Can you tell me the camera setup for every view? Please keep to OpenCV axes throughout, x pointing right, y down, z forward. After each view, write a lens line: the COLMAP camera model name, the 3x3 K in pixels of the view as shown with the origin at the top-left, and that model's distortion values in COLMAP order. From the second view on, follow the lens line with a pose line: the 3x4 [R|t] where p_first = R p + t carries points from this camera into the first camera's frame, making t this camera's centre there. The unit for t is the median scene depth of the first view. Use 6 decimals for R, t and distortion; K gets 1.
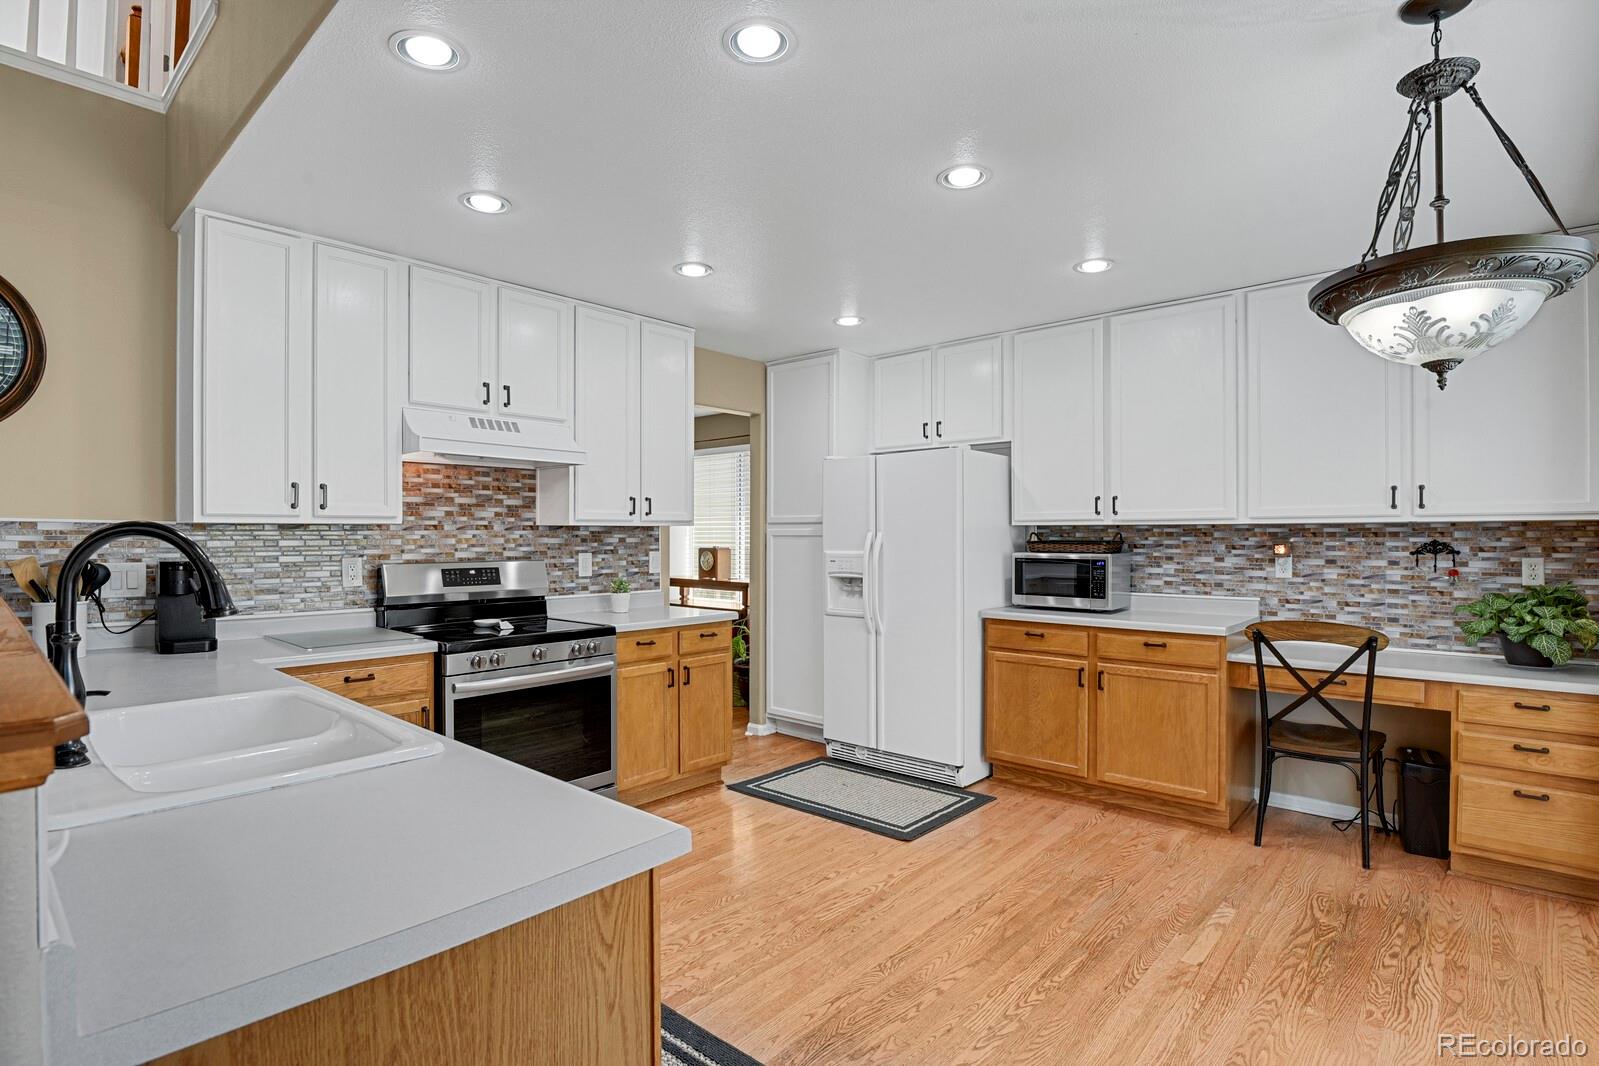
lens RADIAL K [[779.9, 0, 802.6], [0, 779.9, 539.1], [0, 0, 1]] dist [-0.021669, -0.006251]
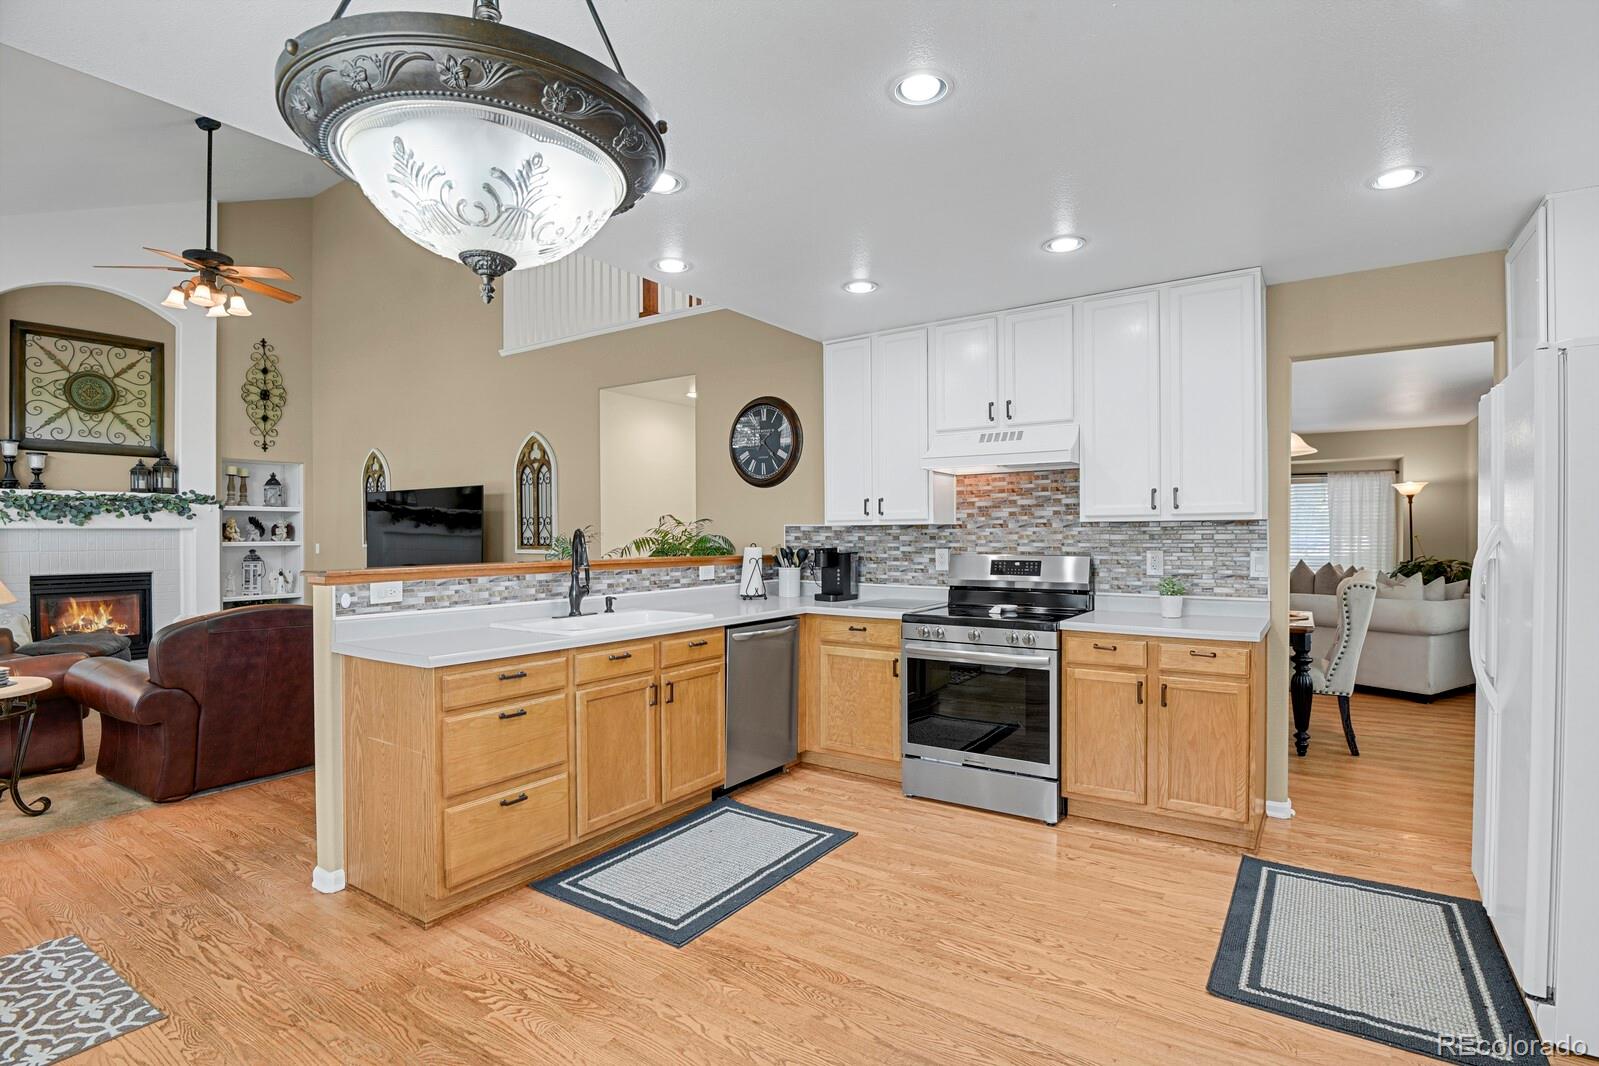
lens RADIAL K [[779.9, 0, 802.6], [0, 779.9, 539.1], [0, 0, 1]] dist [-0.021669, -0.006251]
pose [[0.129616, 0.006074, -0.991546, 0.672716], [0.000302, 0.999981, 0.006165, -0.001677], [0.991564, -0.001099, 0.129611, 0.522765]]
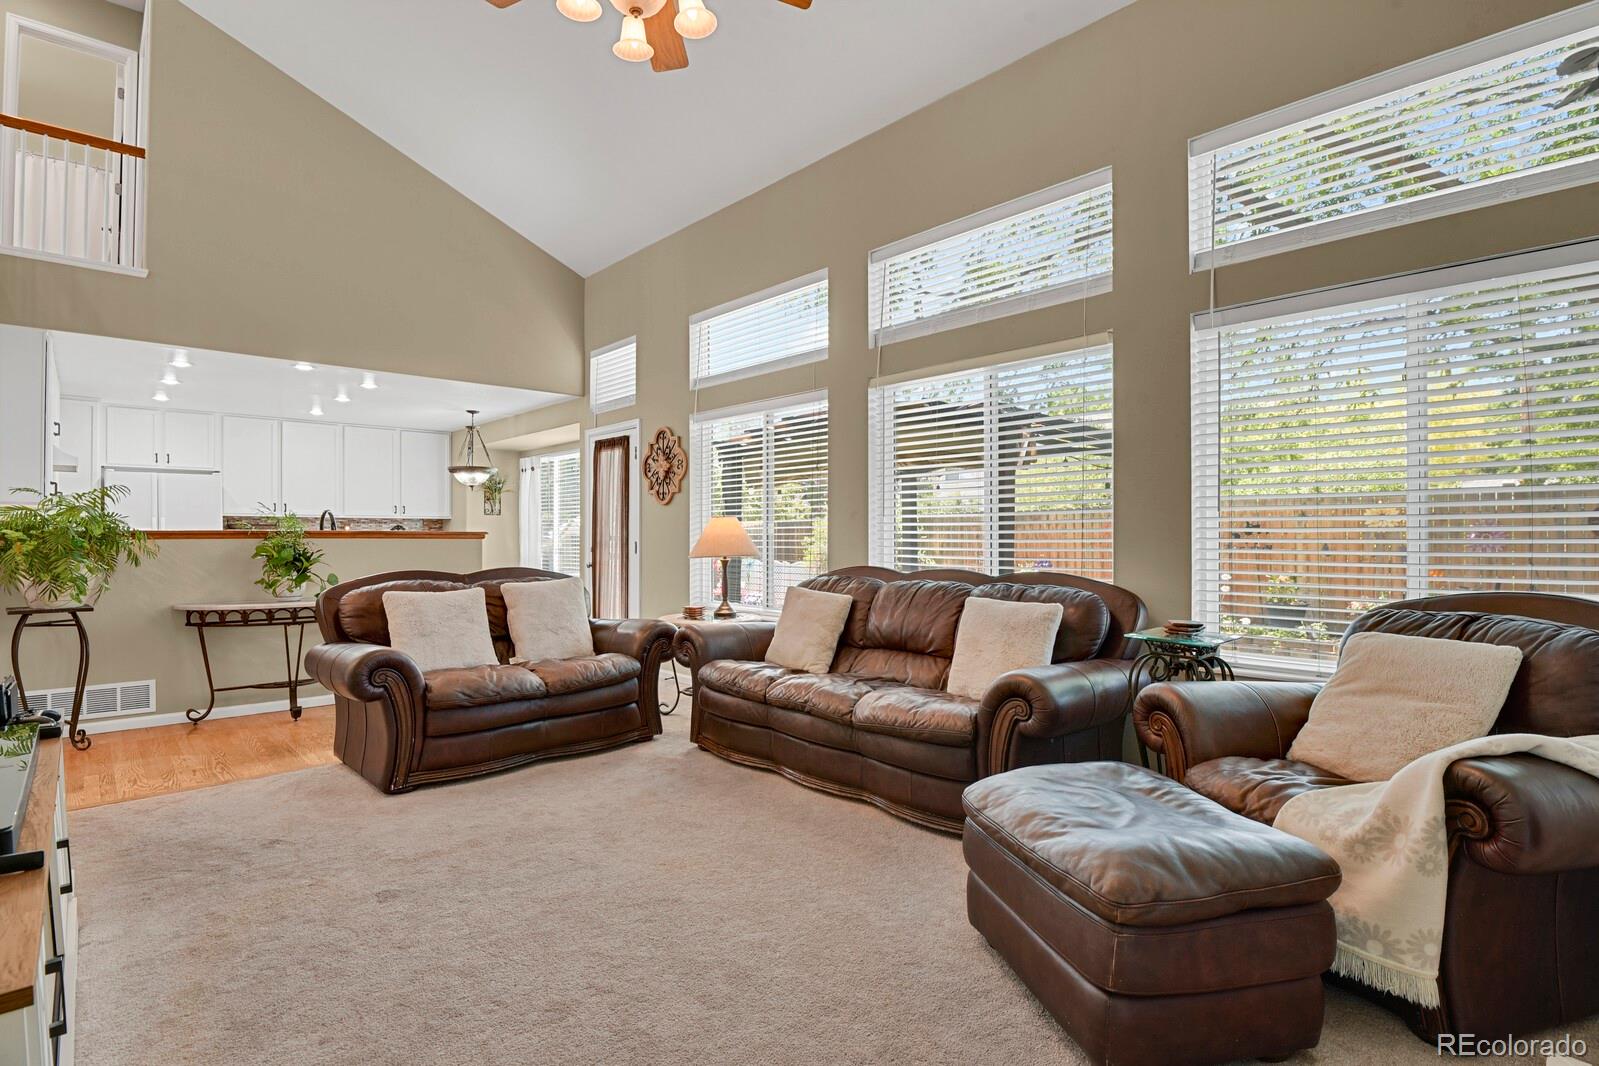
lens RADIAL K [[779.9, 0, 802.6], [0, 779.9, 539.1], [0, 0, 1]] dist [-0.021669, -0.006251]
pose [[0.091134, -0.002717, 0.995835, -1.755059], [0.004909, 0.999985, 0.002279, 0.050409], [-0.995826, 0.004681, 0.091146, -0.701429]]
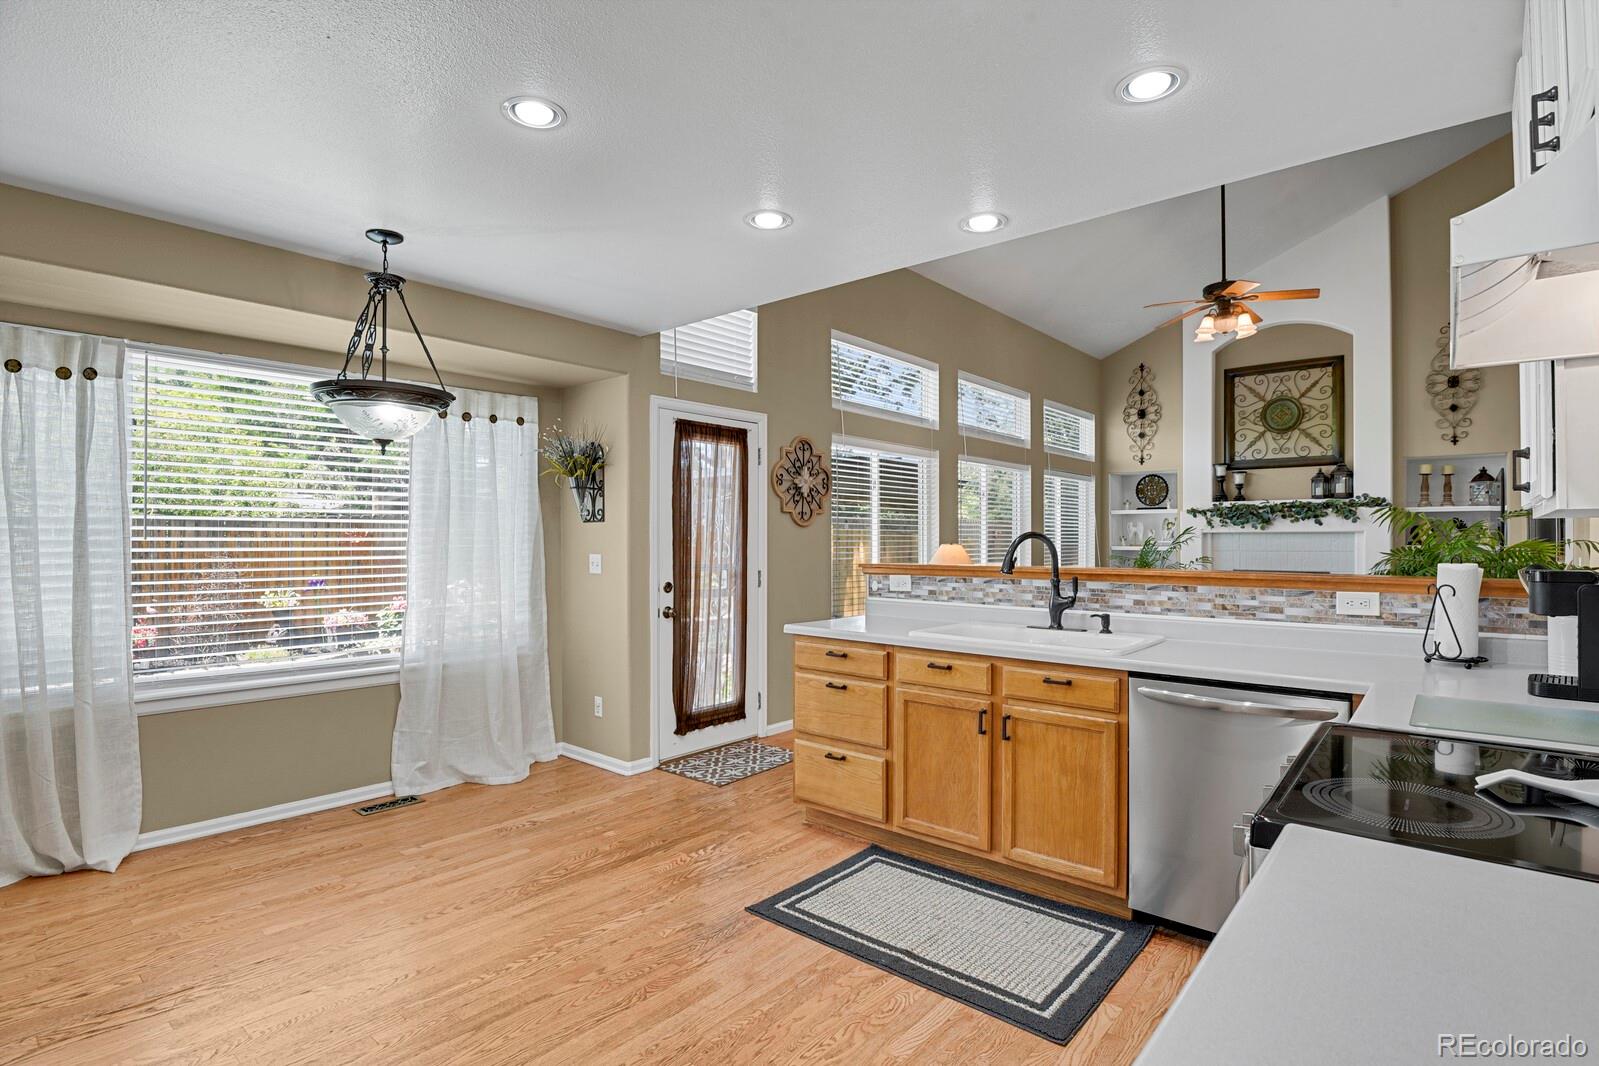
lens RADIAL K [[779.9, 0, 802.6], [0, 779.9, 539.1], [0, 0, 1]] dist [-0.021669, -0.006251]
pose [[-0.999857, -0.000772, -0.016913, -0.047662], [-0.000830, 0.999994, 0.003411, -0.003394], [0.016910, 0.003425, -0.999851, 1.250705]]
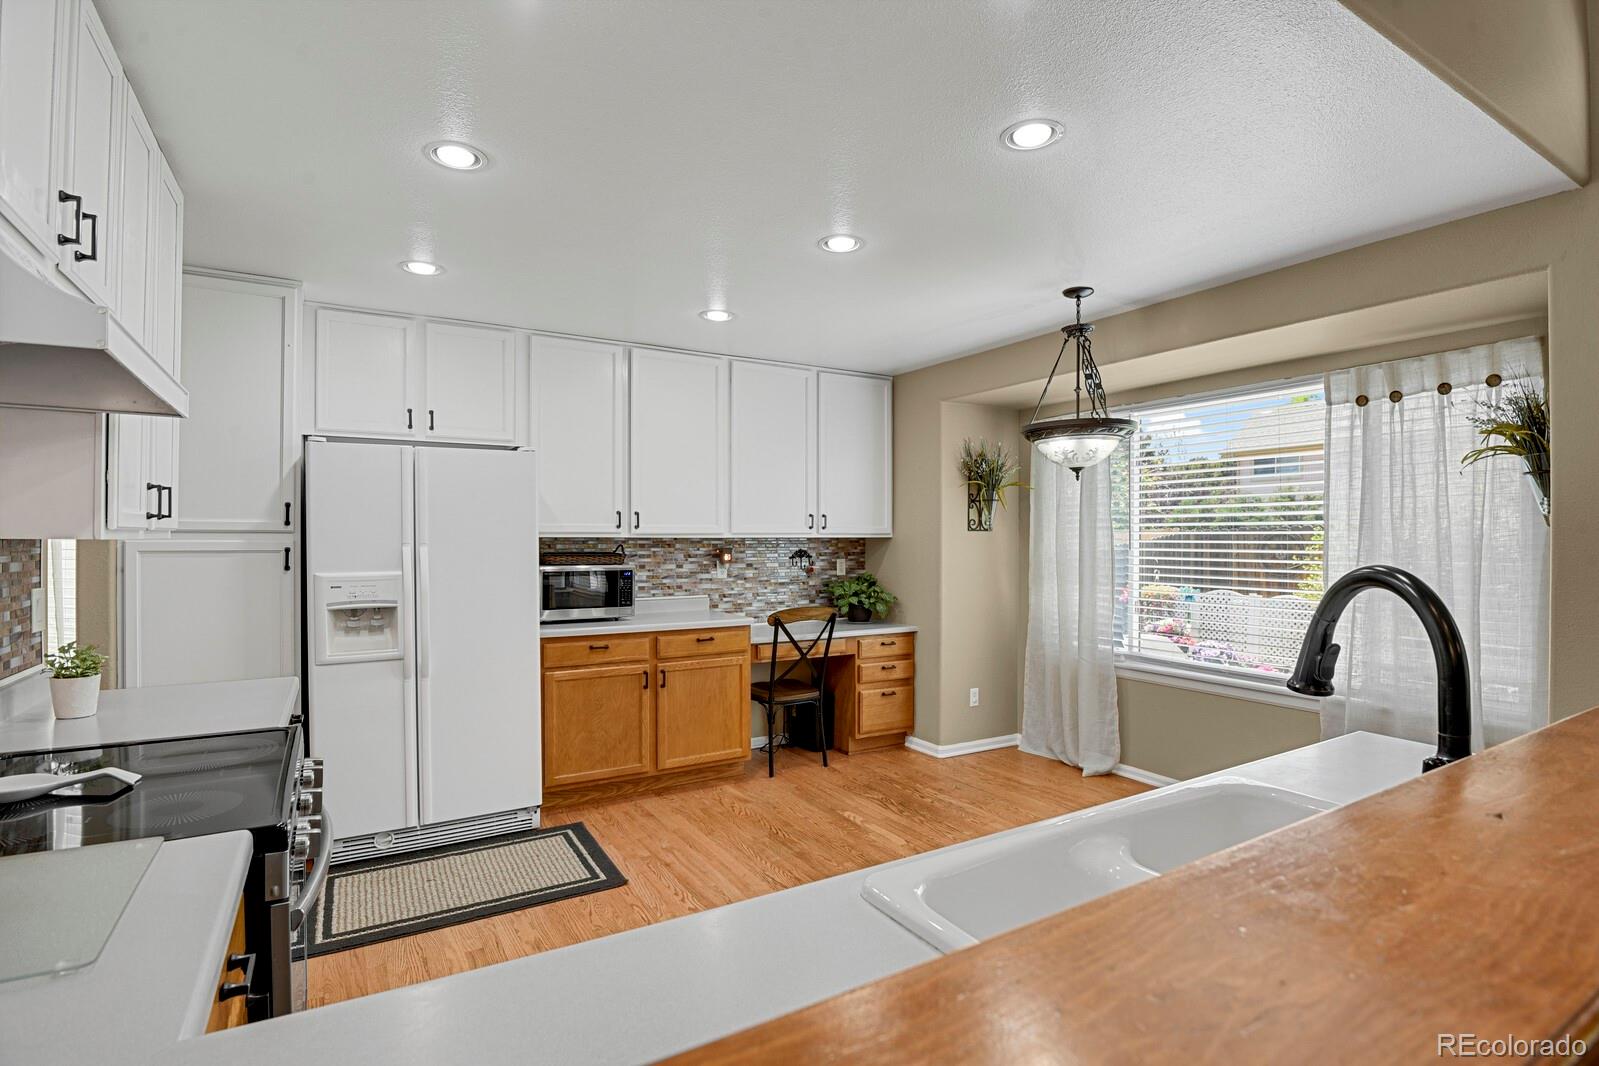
lens RADIAL K [[779.9, 0, 802.6], [0, 779.9, 539.1], [0, 0, 1]] dist [-0.021669, -0.006251]
pose [[0.302947, -0.001901, 0.953006, -0.619541], [0.002859, 0.999995, 0.001086, -0.018638], [-0.953003, 0.002396, 0.302951, 0.475546]]
